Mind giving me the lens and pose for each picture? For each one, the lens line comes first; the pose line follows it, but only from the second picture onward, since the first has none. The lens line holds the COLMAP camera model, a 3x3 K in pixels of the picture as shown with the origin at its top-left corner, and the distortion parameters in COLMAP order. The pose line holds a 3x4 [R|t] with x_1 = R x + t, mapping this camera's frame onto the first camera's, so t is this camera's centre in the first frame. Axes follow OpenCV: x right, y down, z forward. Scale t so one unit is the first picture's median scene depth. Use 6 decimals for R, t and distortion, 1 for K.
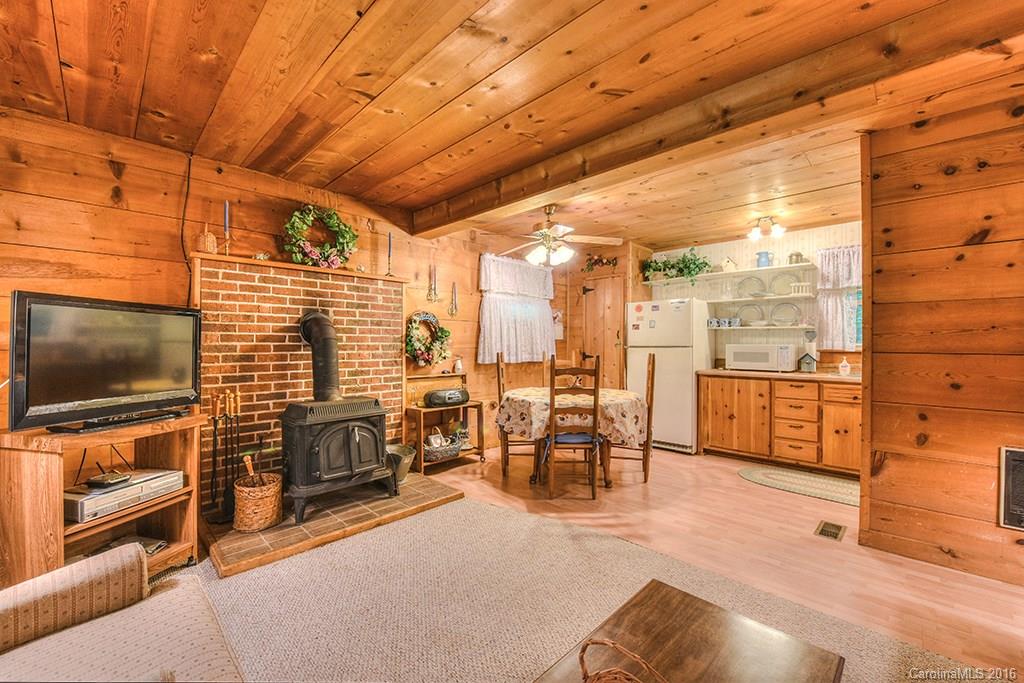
lens RADIAL K [[409.6, 0, 506.8], [0, 409.6, 342.9], [0, 0, 1]] dist [-0.019560, -0.000726]
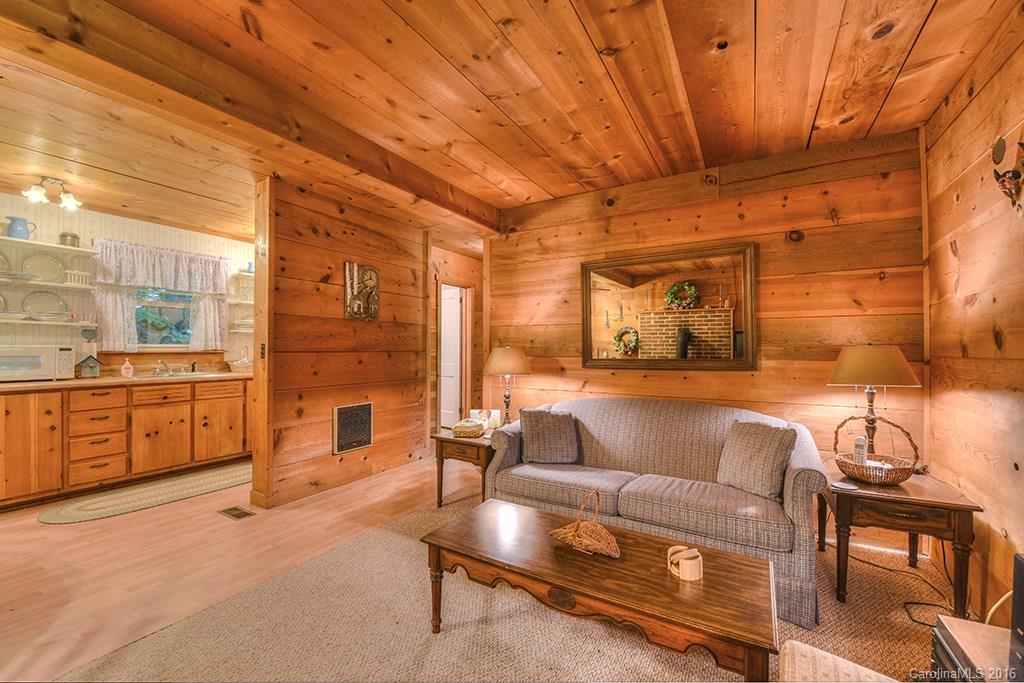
lens RADIAL K [[409.6, 0, 515.5], [0, 409.6, 342.1], [0, 0, 1]] dist [-0.019560, -0.000726]
pose [[-0.258804, 0.010569, 0.965872, -0.395036], [-0.006048, 0.999903, -0.012561, 0.003310], [-0.965911, -0.009092, -0.258715, 0.456113]]
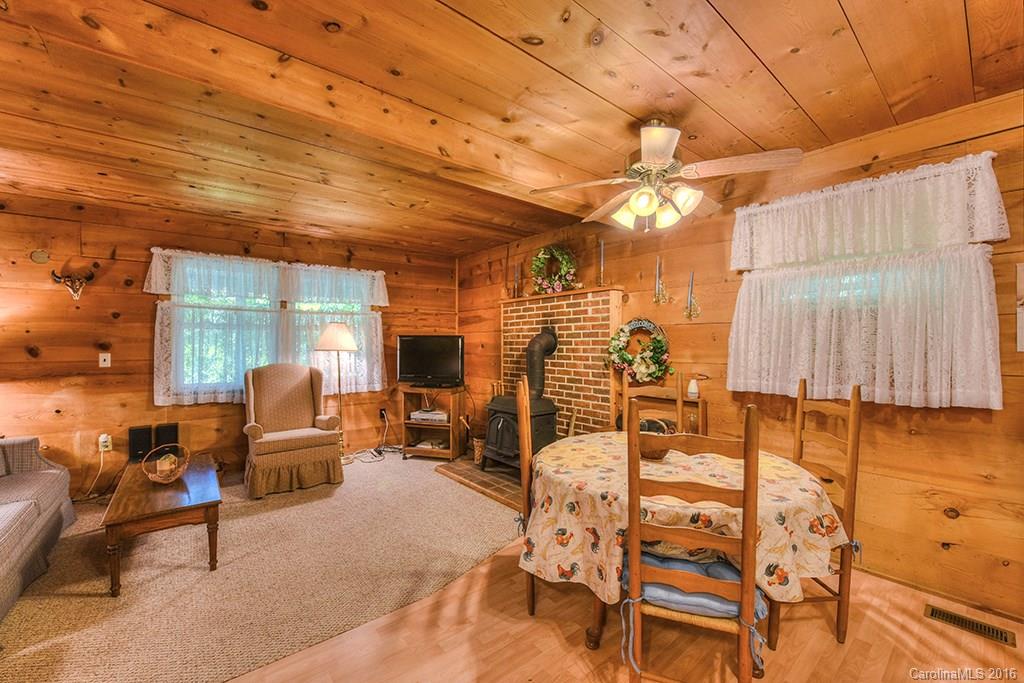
lens RADIAL K [[409.6, 0, 508.7], [0, 409.6, 342.4], [0, 0, 1]] dist [-0.019560, -0.000726]
pose [[-0.110516, -0.006503, -0.993853, 0.831798], [0.003153, 0.999971, -0.006893, -0.025468], [0.993869, -0.003895, -0.110492, 1.032804]]
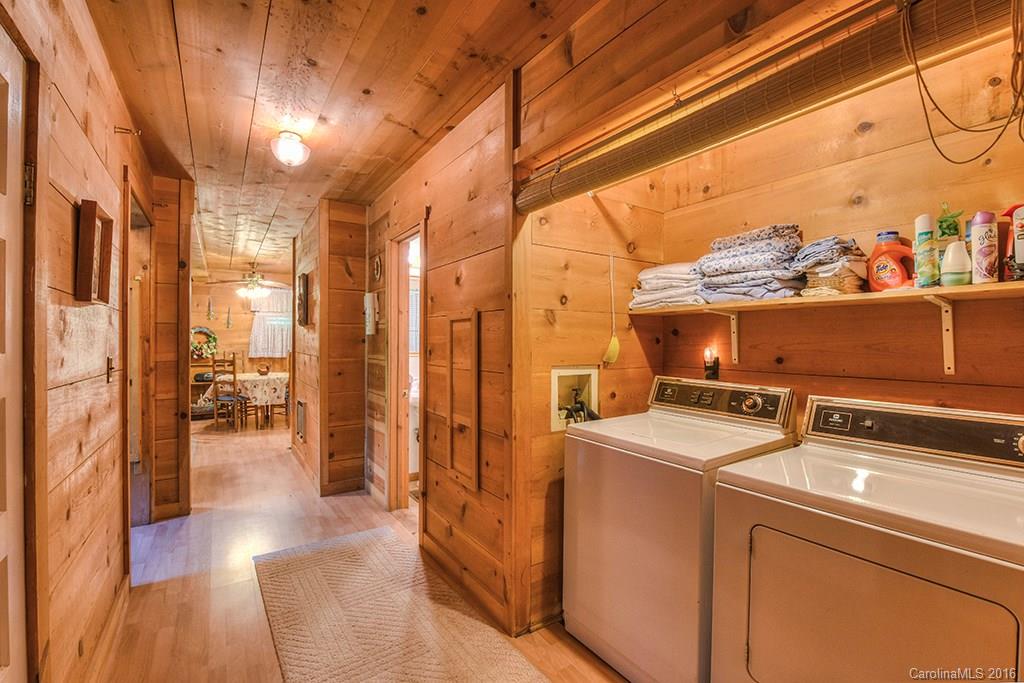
lens RADIAL K [[452.6, 0, 504.1], [0, 452.6, 338.5], [0, 0, 1]] dist [-0.000828, -0.000152]
pose [[0.973433, -0.002537, -0.228960, 1.803178], [0.001528, 0.999988, -0.004585, -0.019086], [0.228969, 0.004113, 0.973425, -0.656714]]
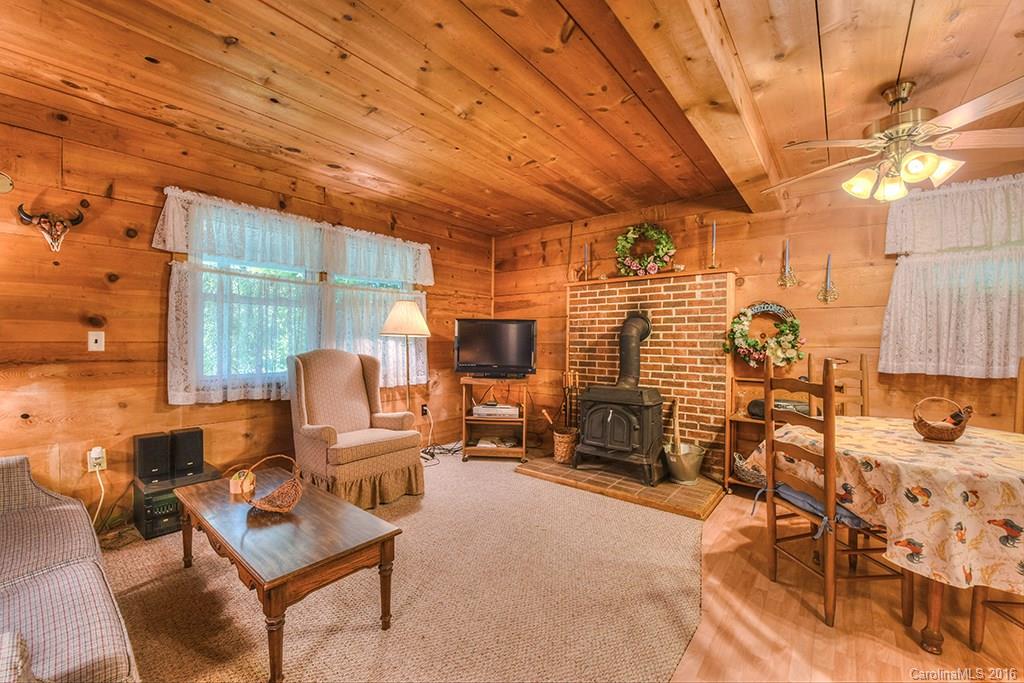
lens RADIAL K [[409.6, 0, 511.0], [0, 409.6, 342.7], [0, 0, 1]] dist [-0.019560, -0.000726]
pose [[0.094889, 0.001705, -0.995486, 0.699055], [-0.005228, 0.999986, 0.001215, 0.009932], [0.995474, 0.005089, 0.094897, 0.525620]]
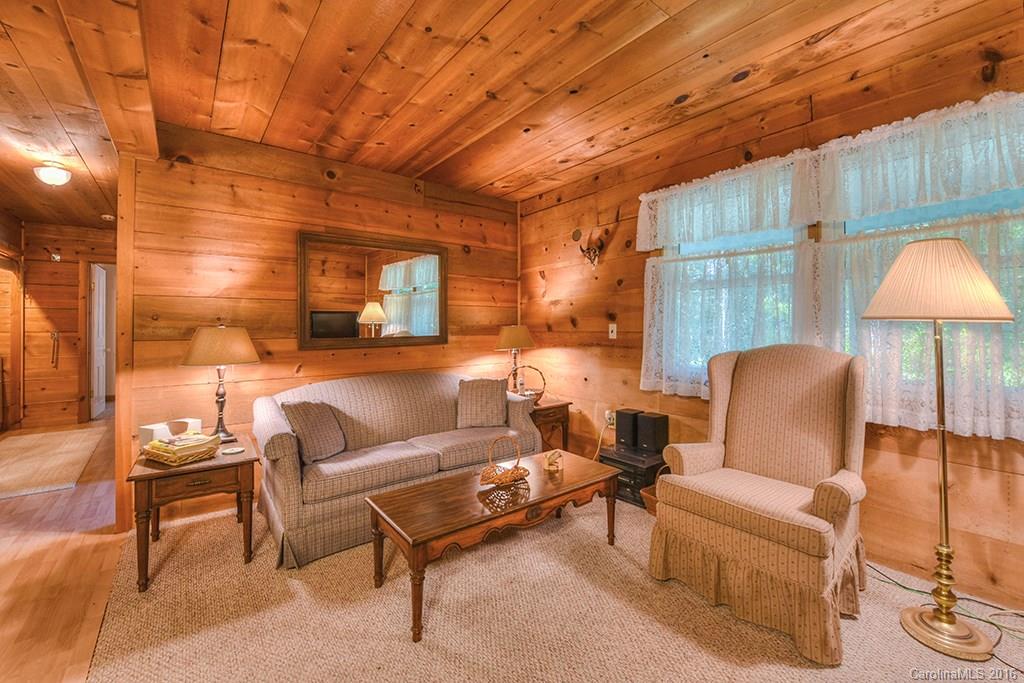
lens RADIAL K [[409.6, 0, 505.2], [0, 409.6, 326.5], [0, 0, 1]] dist [-0.019560, -0.000726]
pose [[-0.992299, -0.002316, 0.123848, 0.000904], [-0.002423, 0.999997, -0.000713, 0.001187], [-0.123846, -0.001007, -0.992301, 0.889494]]
